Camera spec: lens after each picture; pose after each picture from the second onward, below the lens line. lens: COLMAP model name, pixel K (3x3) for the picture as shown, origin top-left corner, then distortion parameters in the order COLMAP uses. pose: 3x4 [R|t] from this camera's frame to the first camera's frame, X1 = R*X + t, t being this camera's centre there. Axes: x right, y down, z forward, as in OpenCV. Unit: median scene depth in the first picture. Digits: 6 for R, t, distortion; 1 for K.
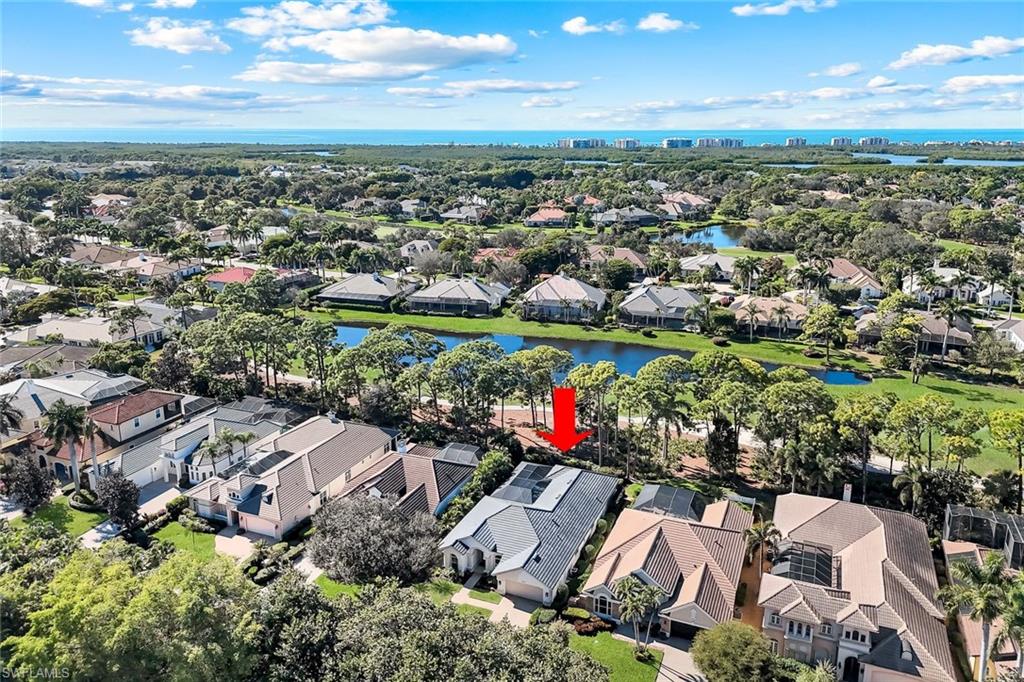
lens RADIAL K [[753.6, 0, 512.0], [0, 753.6, 341.0], [0, 0, 1]] dist [0.103319, -0.000261]
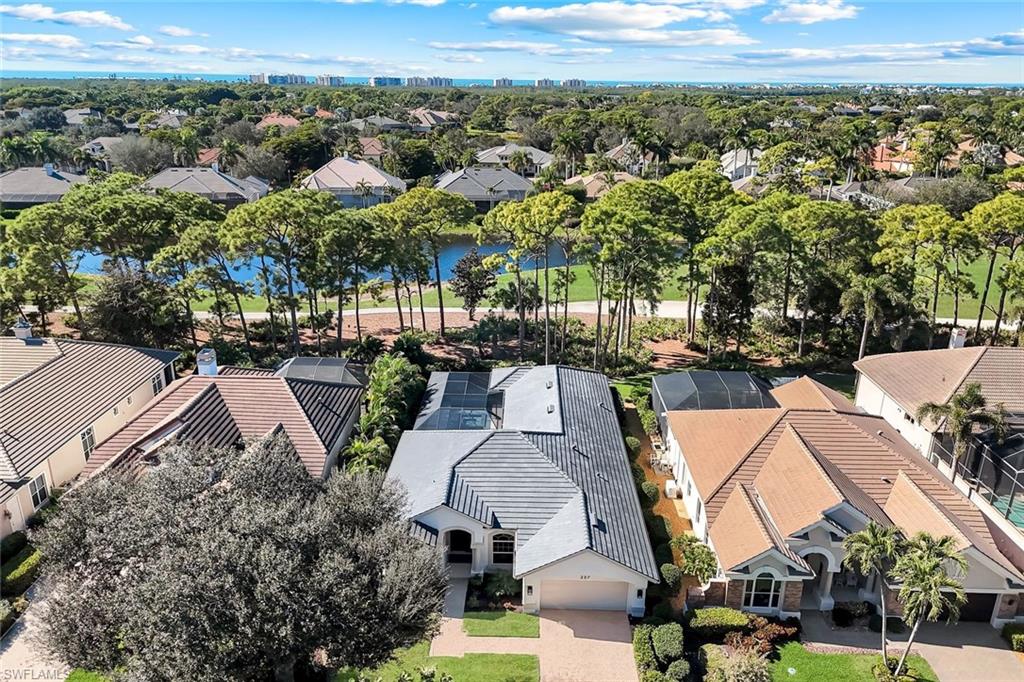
lens RADIAL K [[759.7, 0, 511.9], [0, 759.7, 377.3], [0, 0, 1]] dist [0.104945, -0.102032]
pose [[0.930097, -0.120700, 0.346917, -0.132125], [0.087137, 0.990012, 0.110830, 0.106919], [-0.356830, -0.072853, 0.931324, 0.451309]]
